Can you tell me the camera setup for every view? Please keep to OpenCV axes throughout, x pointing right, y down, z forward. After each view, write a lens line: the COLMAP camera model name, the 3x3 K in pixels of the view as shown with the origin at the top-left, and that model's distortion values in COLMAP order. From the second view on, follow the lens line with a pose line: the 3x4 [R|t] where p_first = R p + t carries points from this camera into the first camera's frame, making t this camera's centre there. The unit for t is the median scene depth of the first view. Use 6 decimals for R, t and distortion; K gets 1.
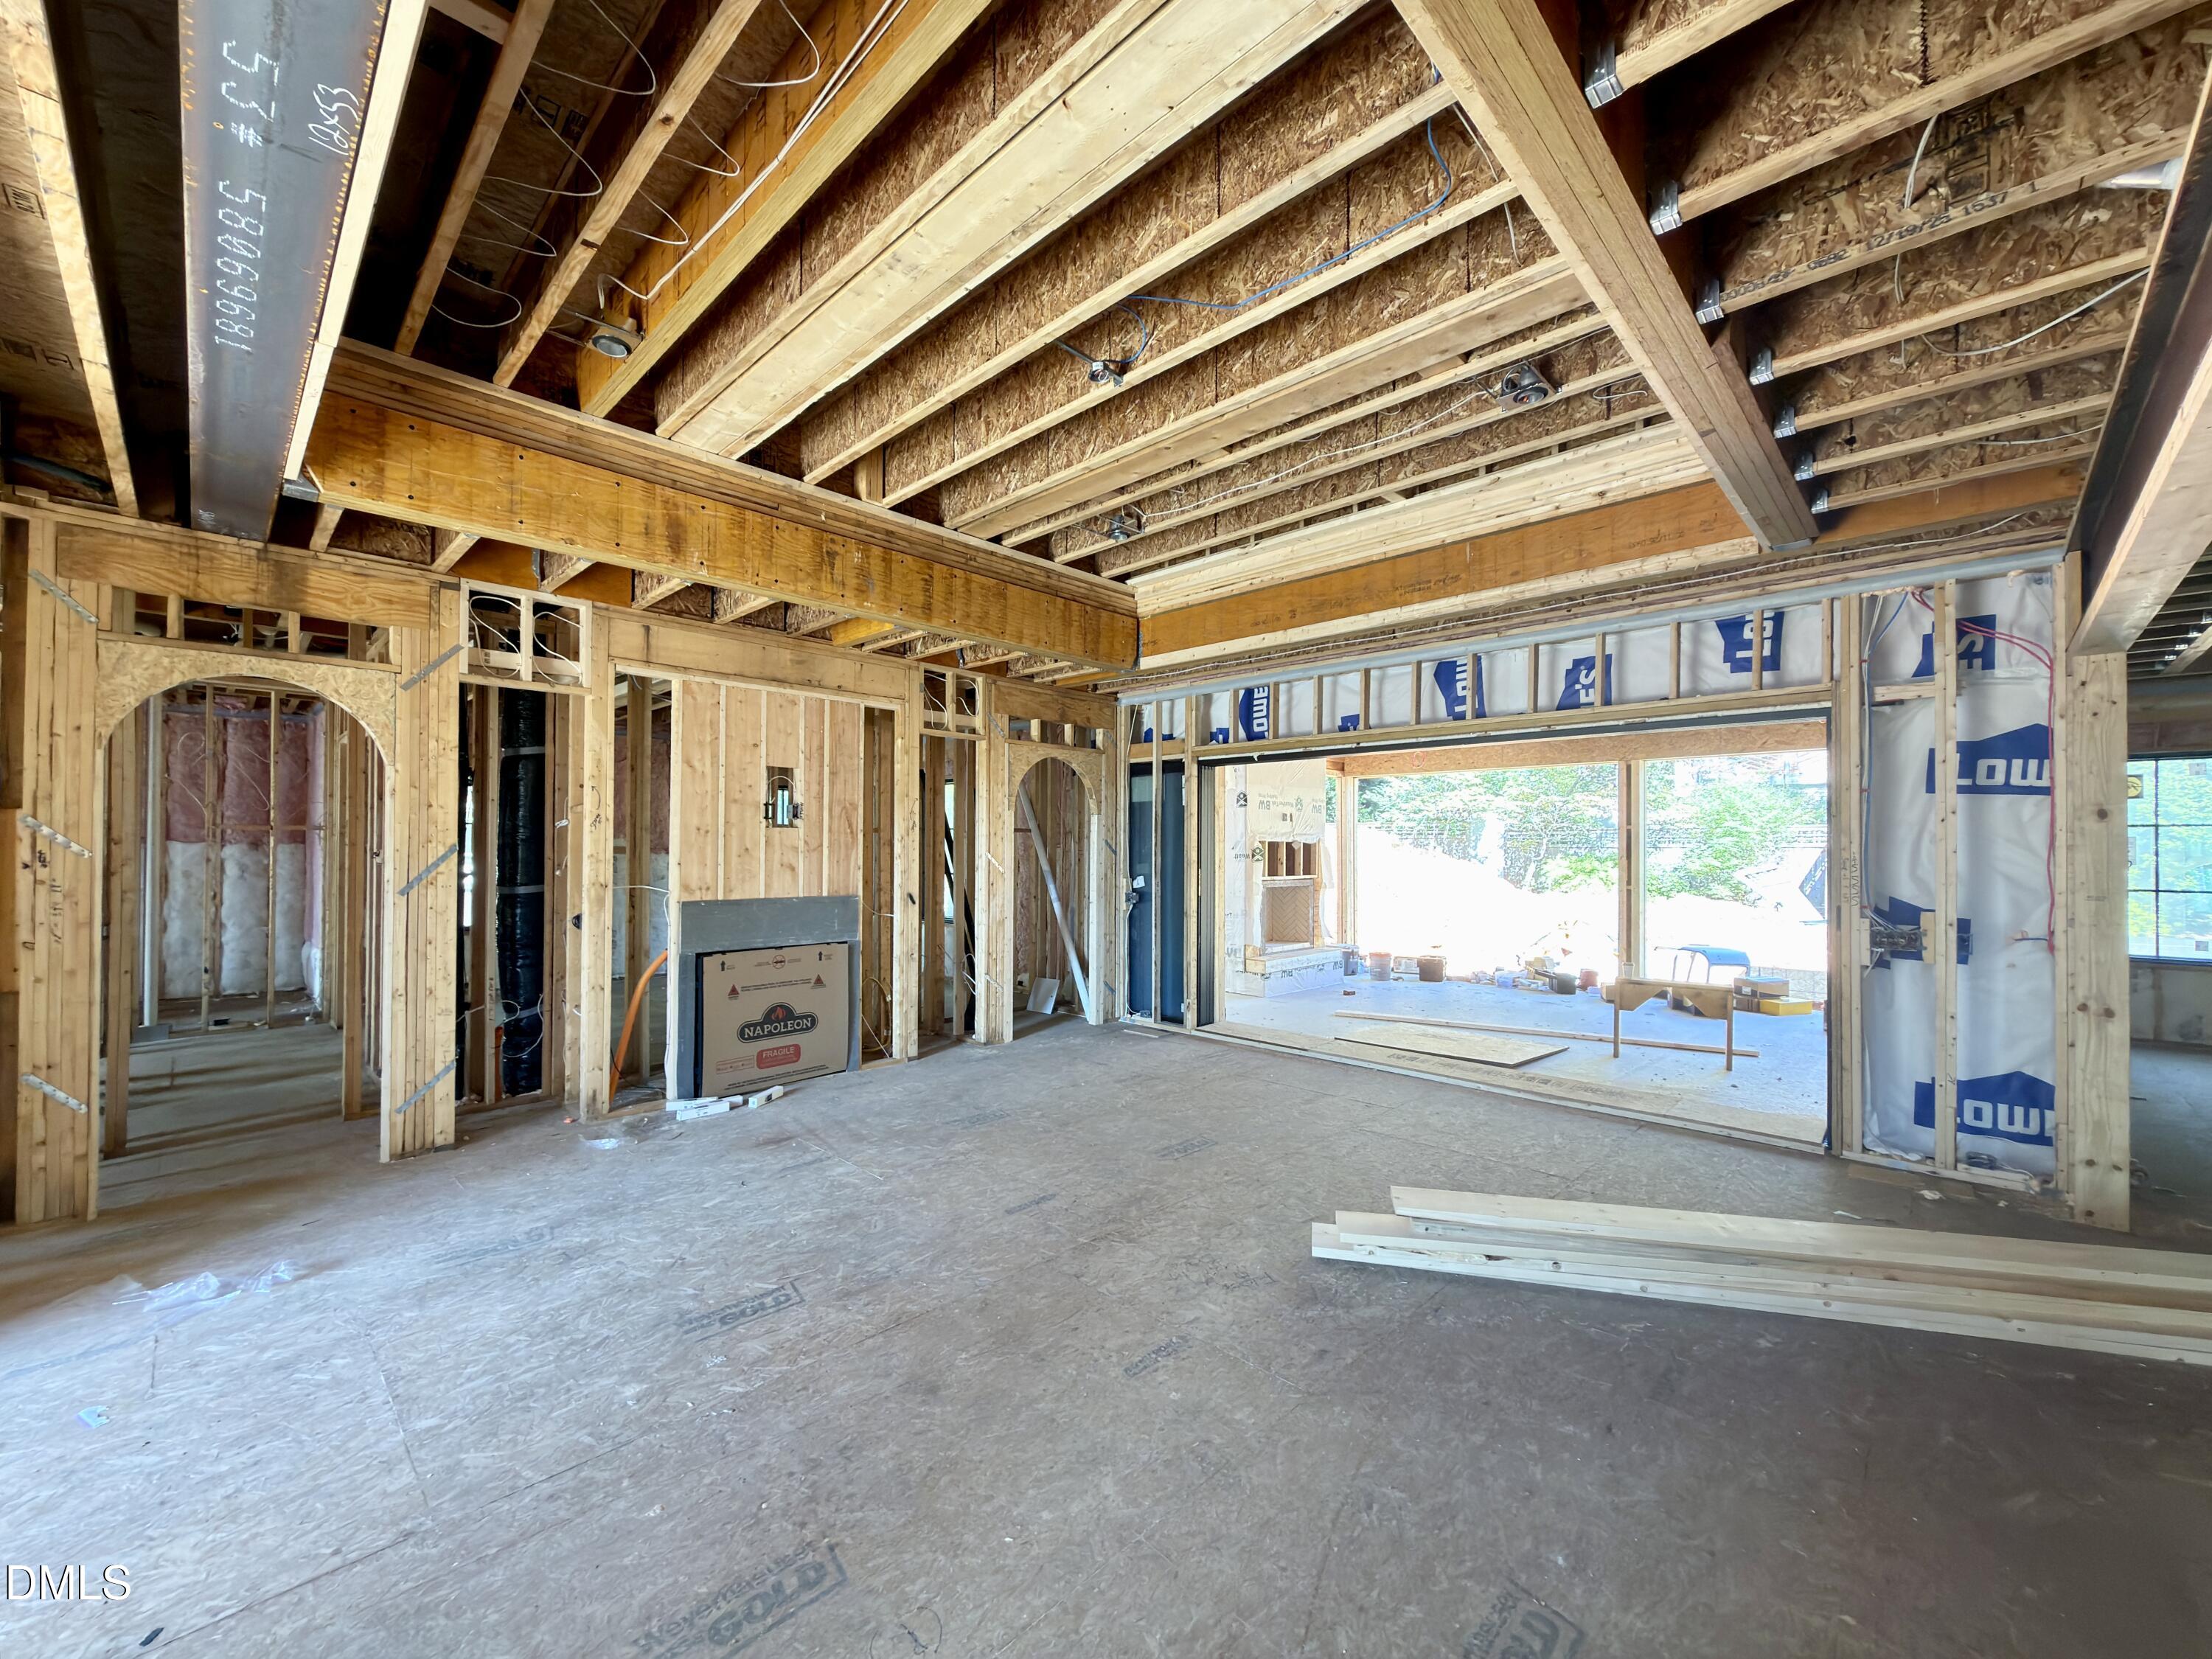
lens RADIAL K [[890.4, 0, 1114.1], [0, 890.4, 841.4], [0, 0, 1]] dist [0.002943, -0.000411]
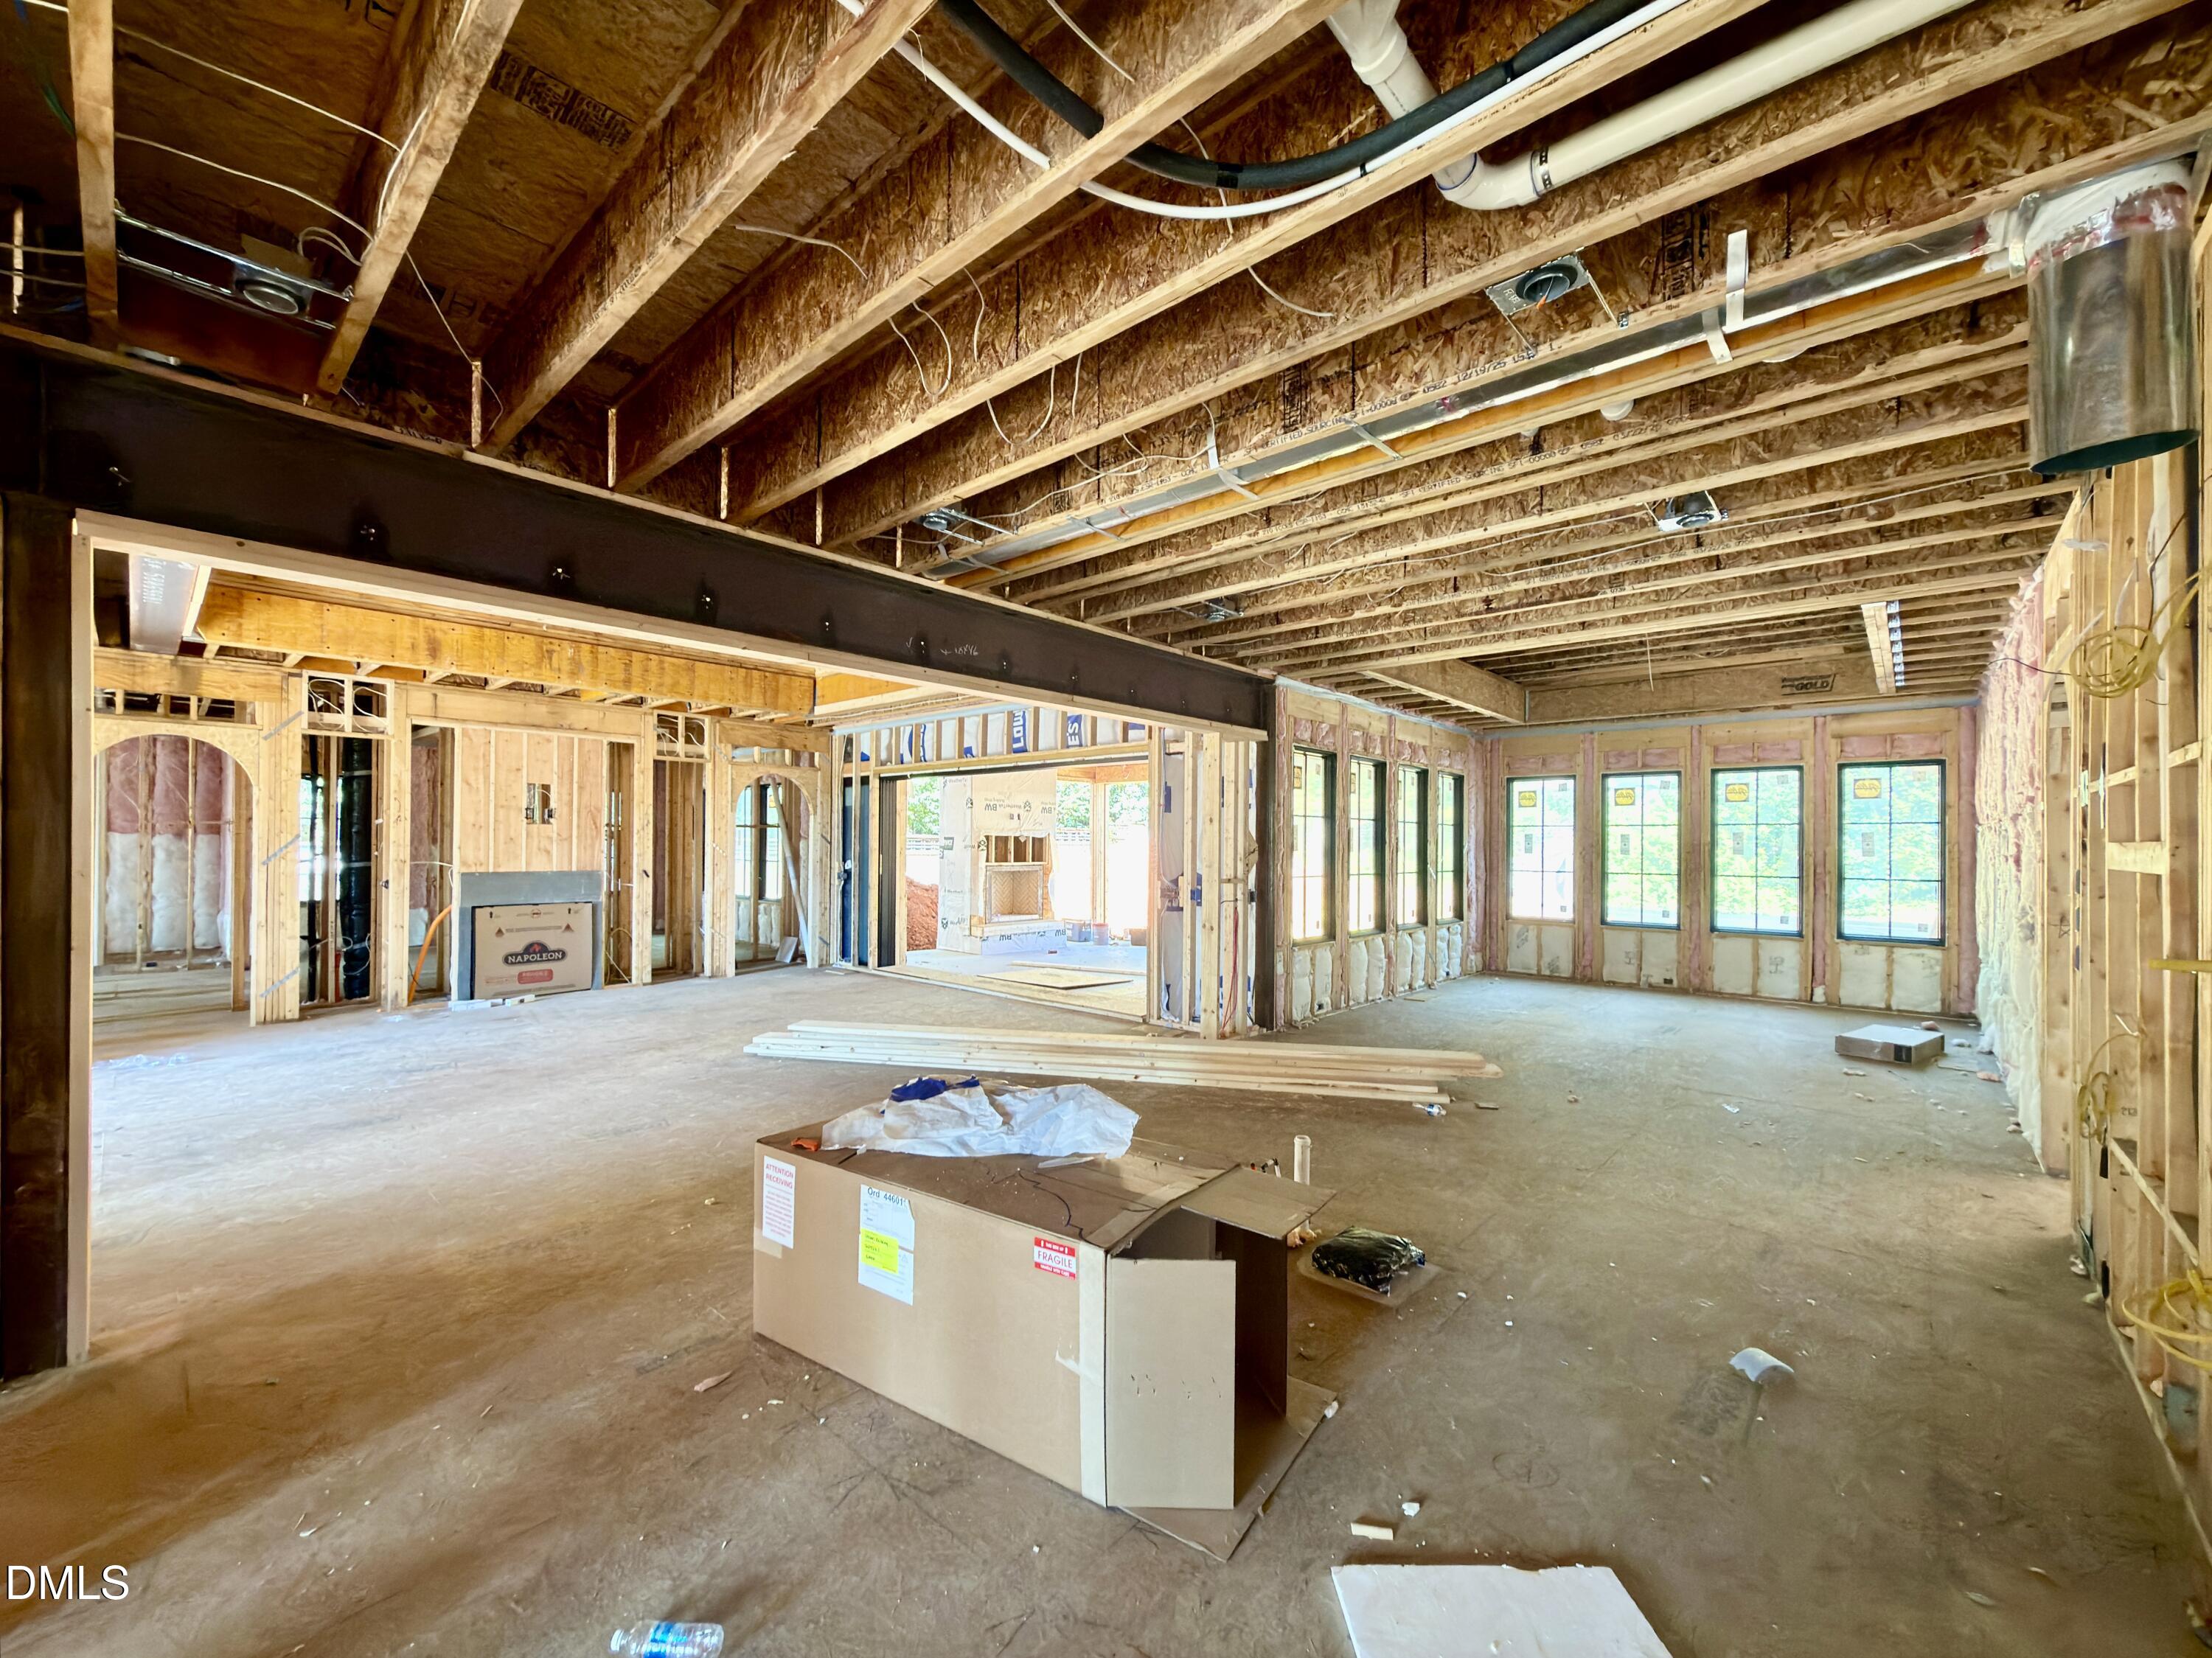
lens RADIAL K [[890.3, 0, 1110.8], [0, 890.3, 840.8], [0, 0, 1]] dist [0.002943, -0.000411]
pose [[0.999445, 0.003073, 0.033175, 0.486940], [-0.003239, 0.999983, 0.004949, 0.001424], [-0.033160, -0.005053, 0.999437, -0.478137]]
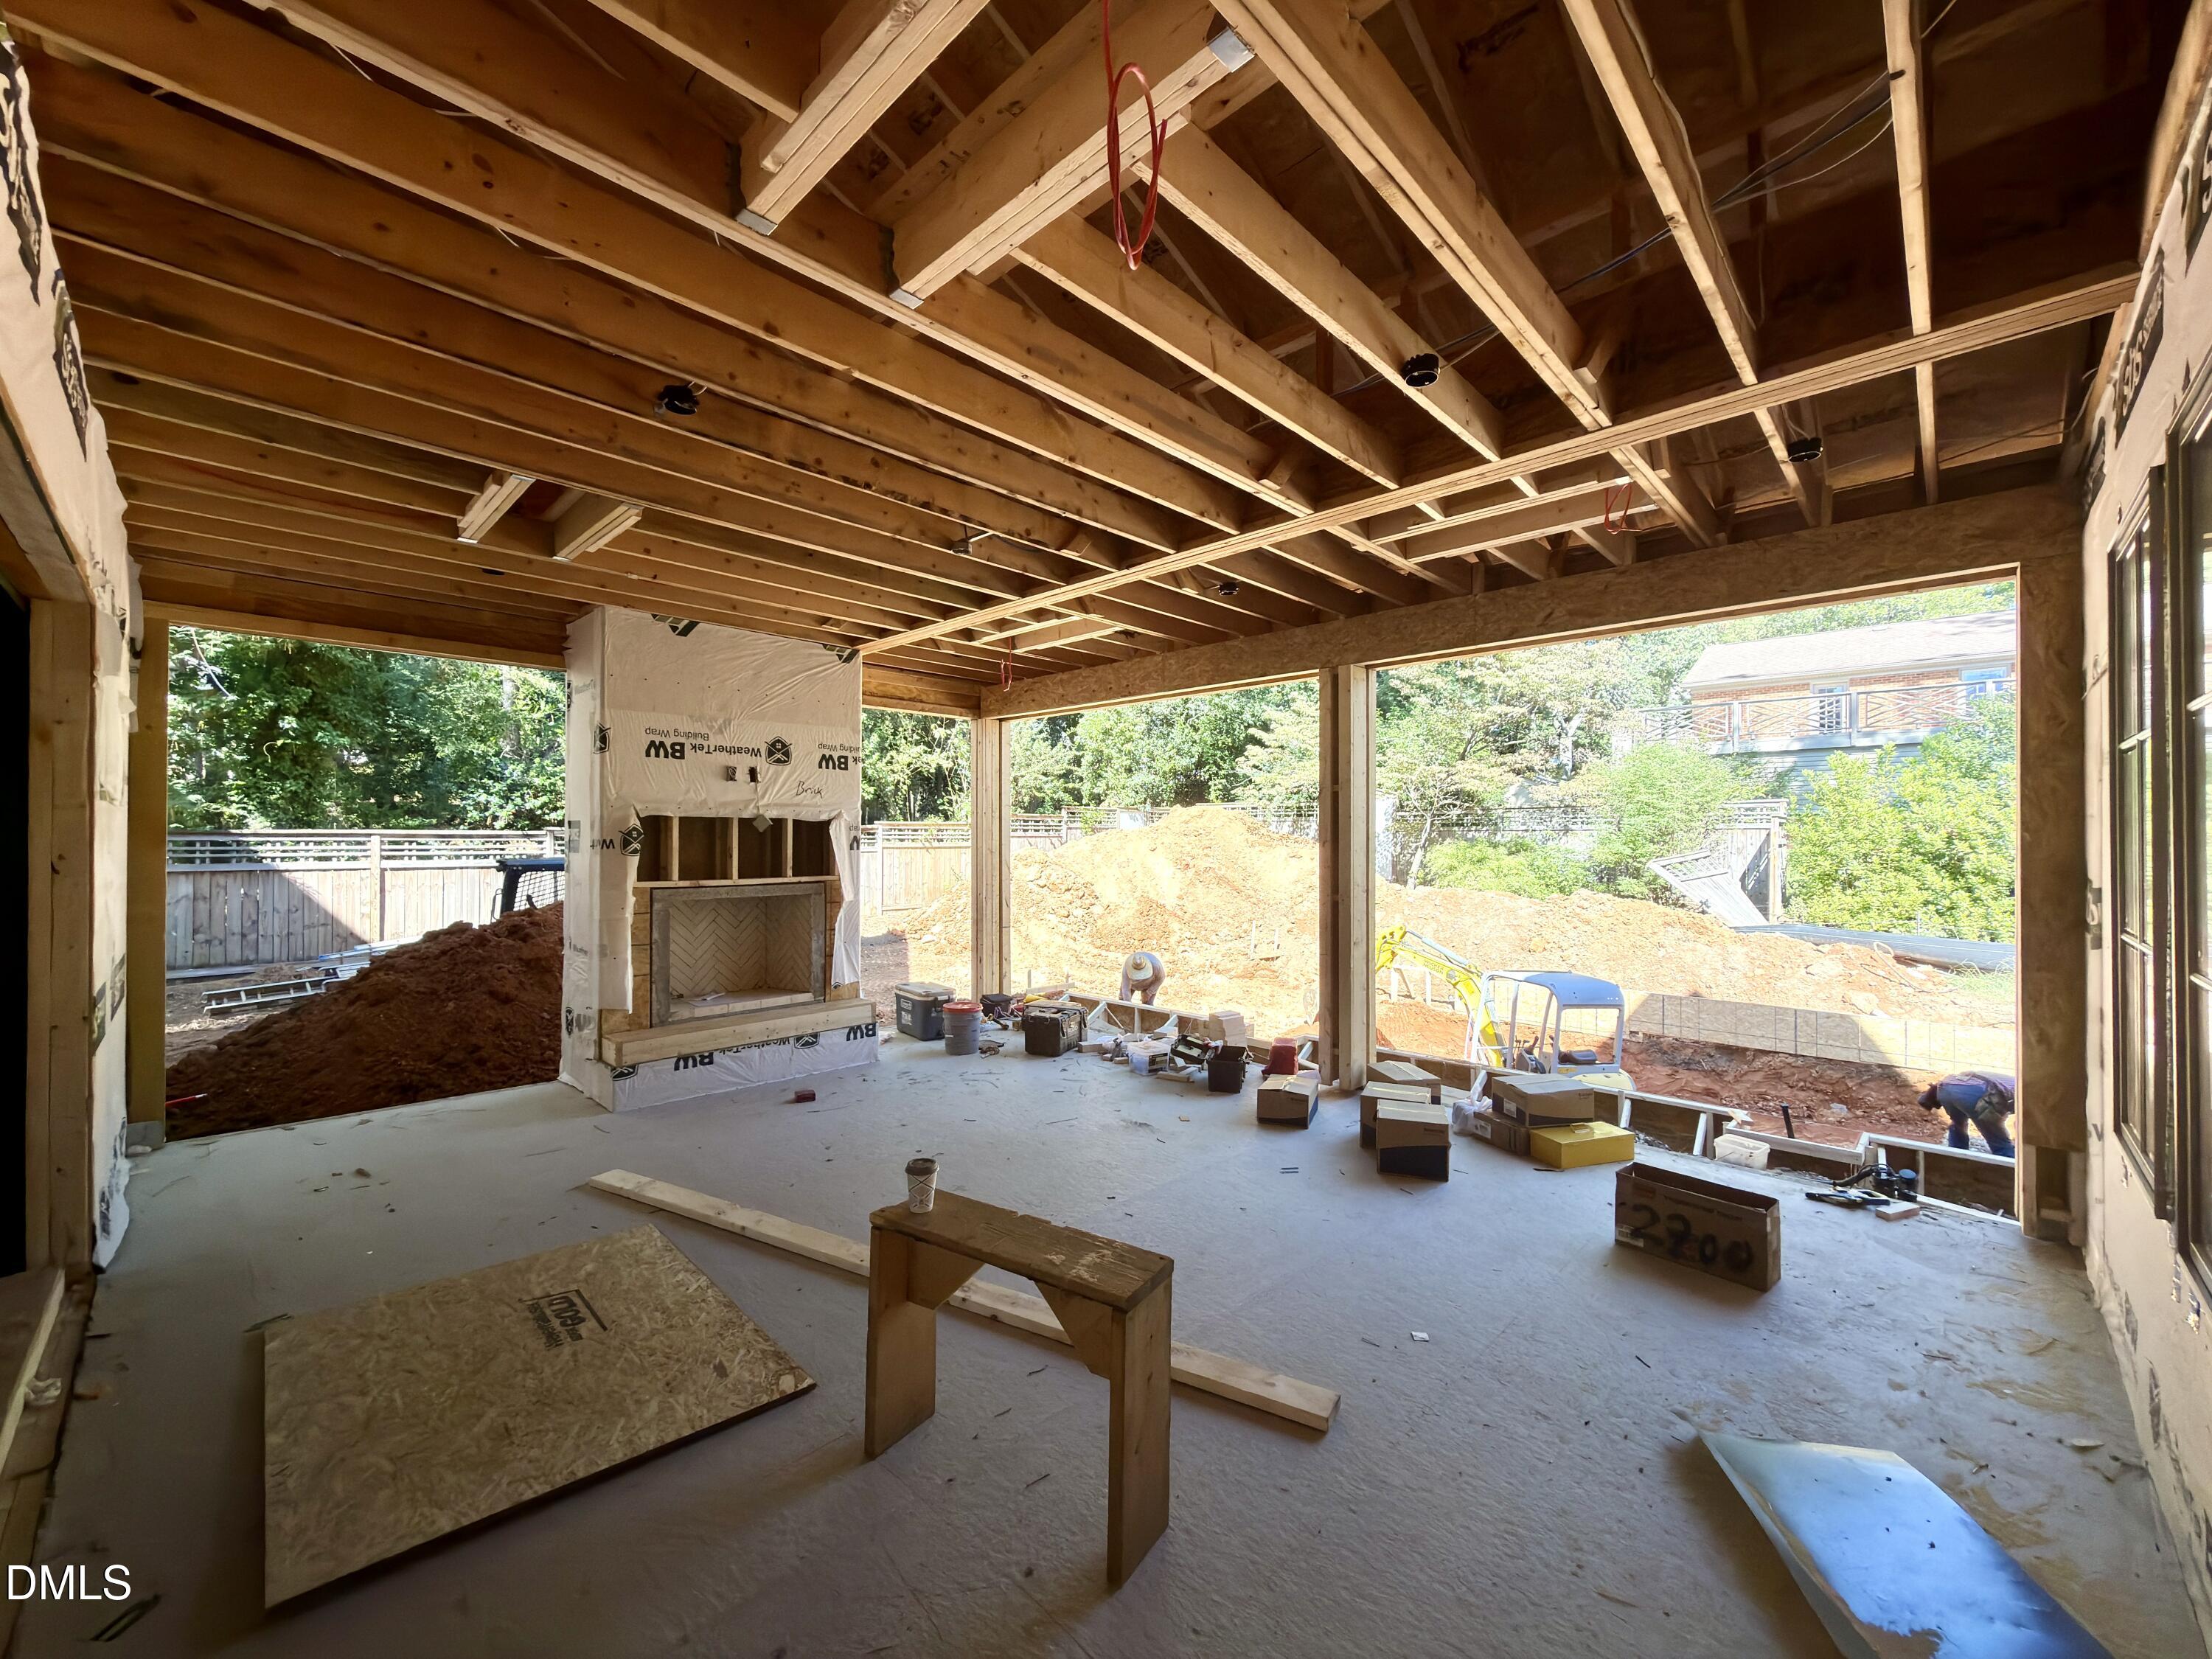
lens RADIAL K [[890.4, 0, 1105.0], [0, 890.4, 834.3], [0, 0, 1]] dist [0.002943, -0.000411]
pose [[0.999987, -0.004661, -0.001969, 0.713824], [0.004673, 0.999971, 0.005997, 0.014684], [0.001941, -0.006007, 0.999980, 0.736250]]
